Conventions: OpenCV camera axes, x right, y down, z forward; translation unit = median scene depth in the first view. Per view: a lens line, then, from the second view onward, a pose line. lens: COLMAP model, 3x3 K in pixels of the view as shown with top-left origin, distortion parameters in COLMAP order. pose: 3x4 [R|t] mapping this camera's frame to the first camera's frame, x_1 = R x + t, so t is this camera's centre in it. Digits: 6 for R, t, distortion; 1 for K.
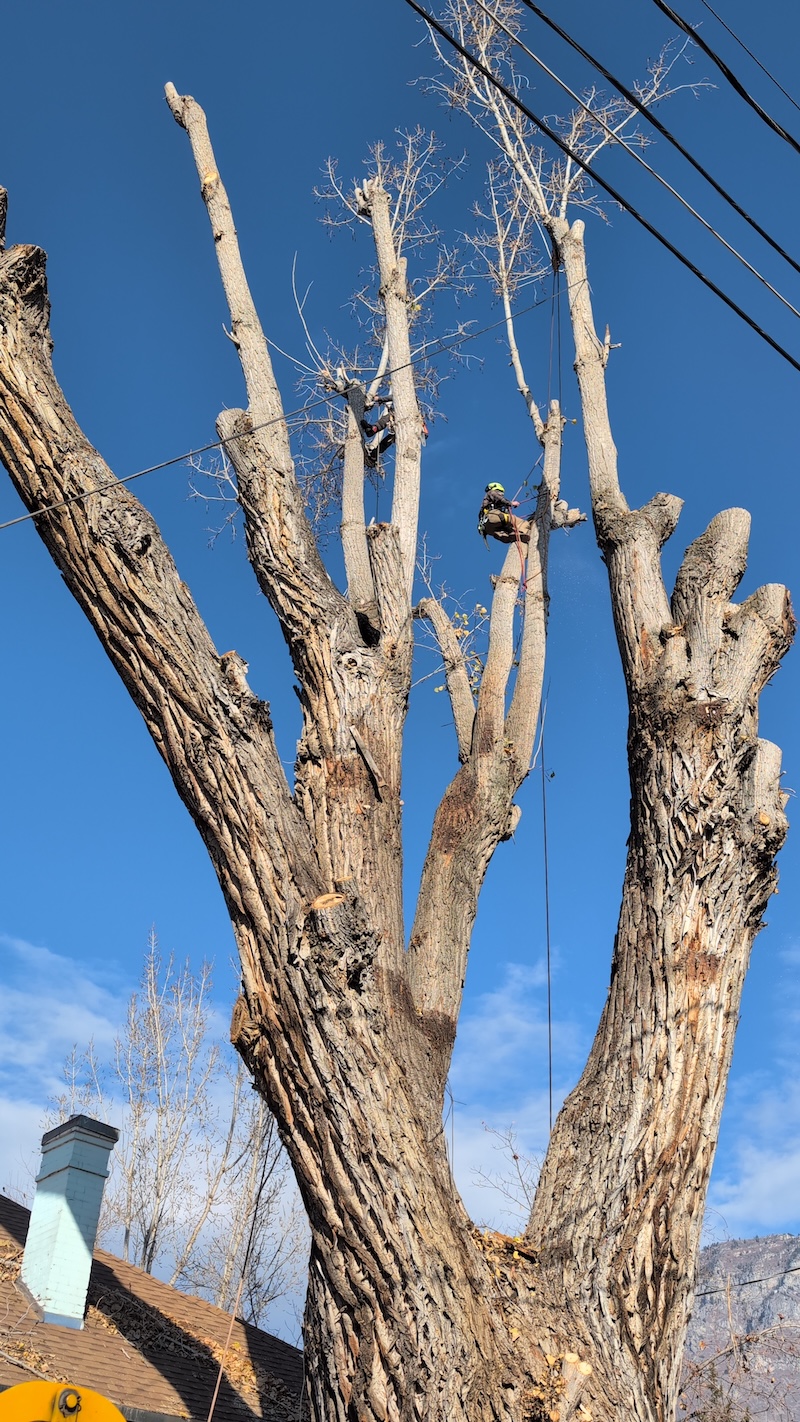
lens RADIAL K [[1248.2, 0, 345.0], [0, 1248.2, 678.0], [0, 0, 1]] dist [0.053285, -0.076781]
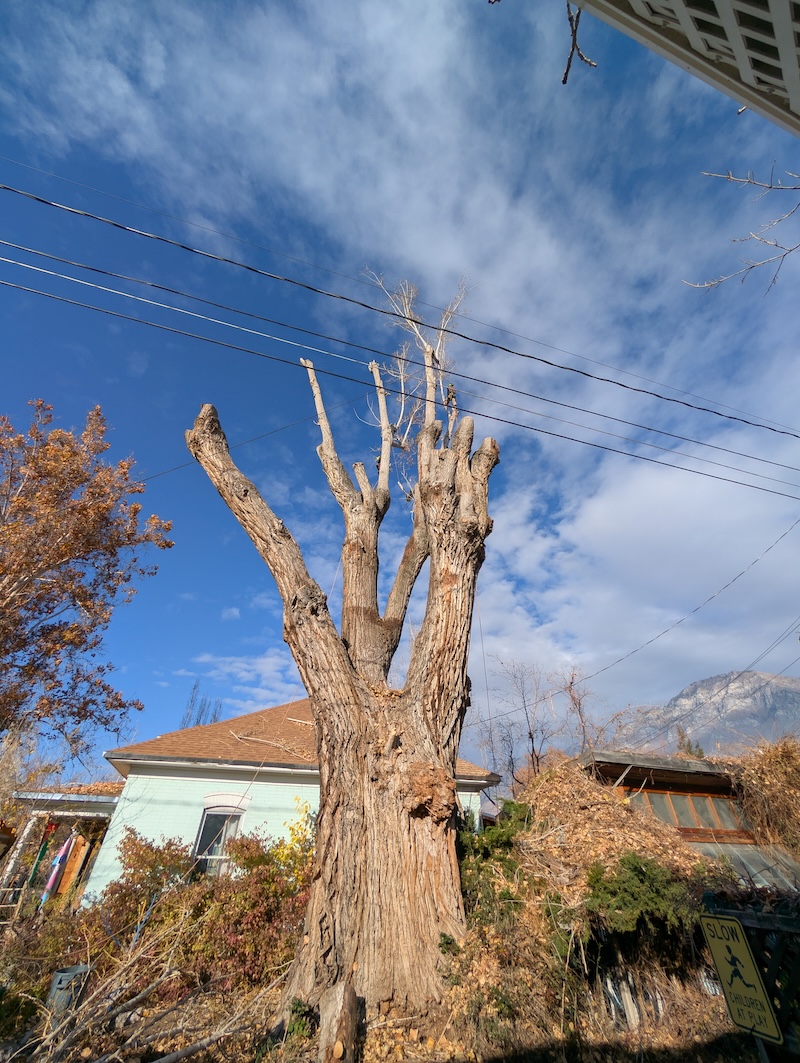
lens RADIAL K [[391.6, 0, 399.0], [0, 391.6, 525.3], [0, 0, 1]] dist [-0.000375, 0.000020]
pose [[0.920553, -0.279107, -0.273280, 0.441401], [0.270254, 0.960217, -0.070331, 0.146539], [0.282038, -0.009112, 0.959360, 0.164236]]
